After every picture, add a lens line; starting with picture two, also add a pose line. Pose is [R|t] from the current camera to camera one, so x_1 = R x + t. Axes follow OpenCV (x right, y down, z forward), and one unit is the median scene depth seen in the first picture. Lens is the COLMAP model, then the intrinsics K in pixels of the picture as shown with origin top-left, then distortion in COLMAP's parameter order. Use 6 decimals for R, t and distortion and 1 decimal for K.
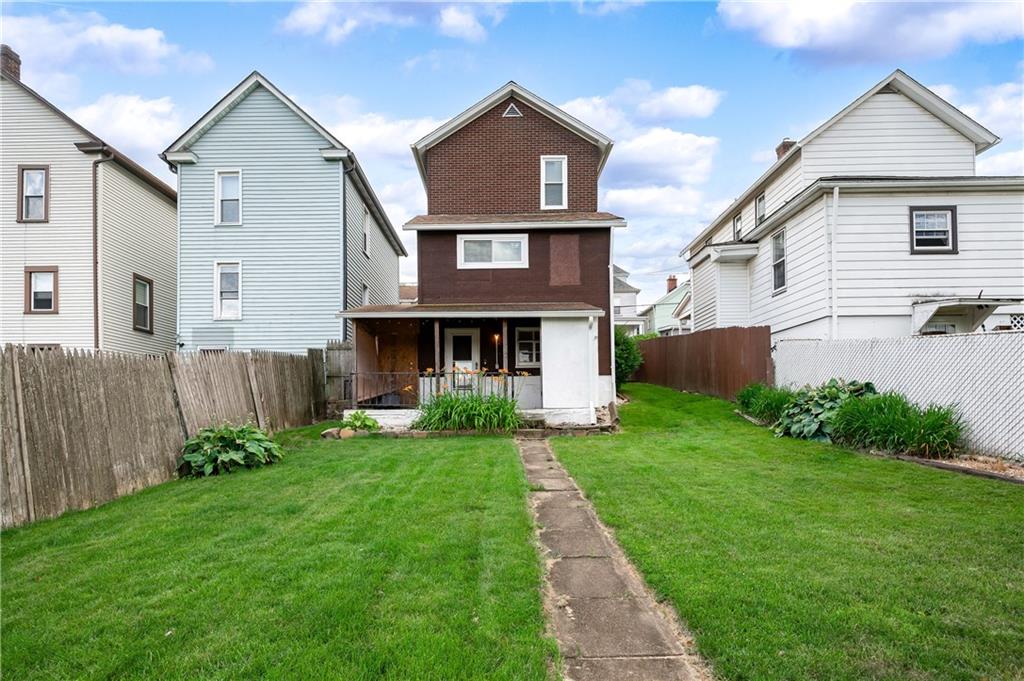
lens RADIAL K [[432.2, 0, 427.5], [0, 432.2, 346.6], [0, 0, 1]] dist [-0.000599, 0.000237]
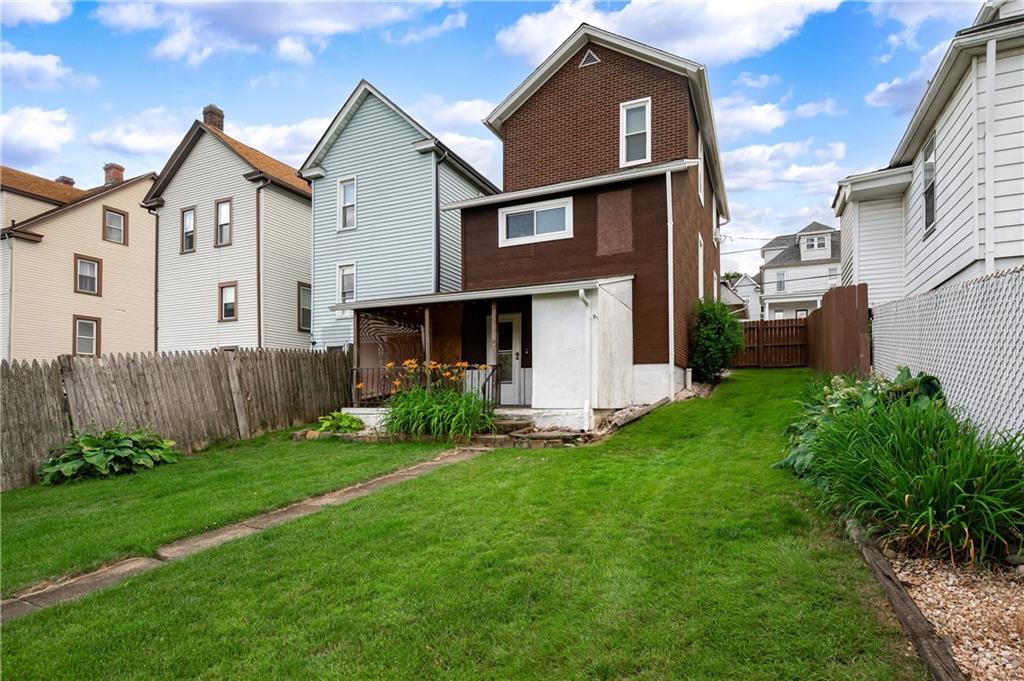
lens RADIAL K [[415.3, 0, 511.5], [0, 415.3, 344.6], [0, 0, 1]] dist [0.001306, 0.000117]
pose [[0.960055, -0.036611, -0.277407, 0.270058], [0.042697, 0.998961, 0.015929, 0.006265], [0.276536, -0.027137, 0.960620, 0.151119]]
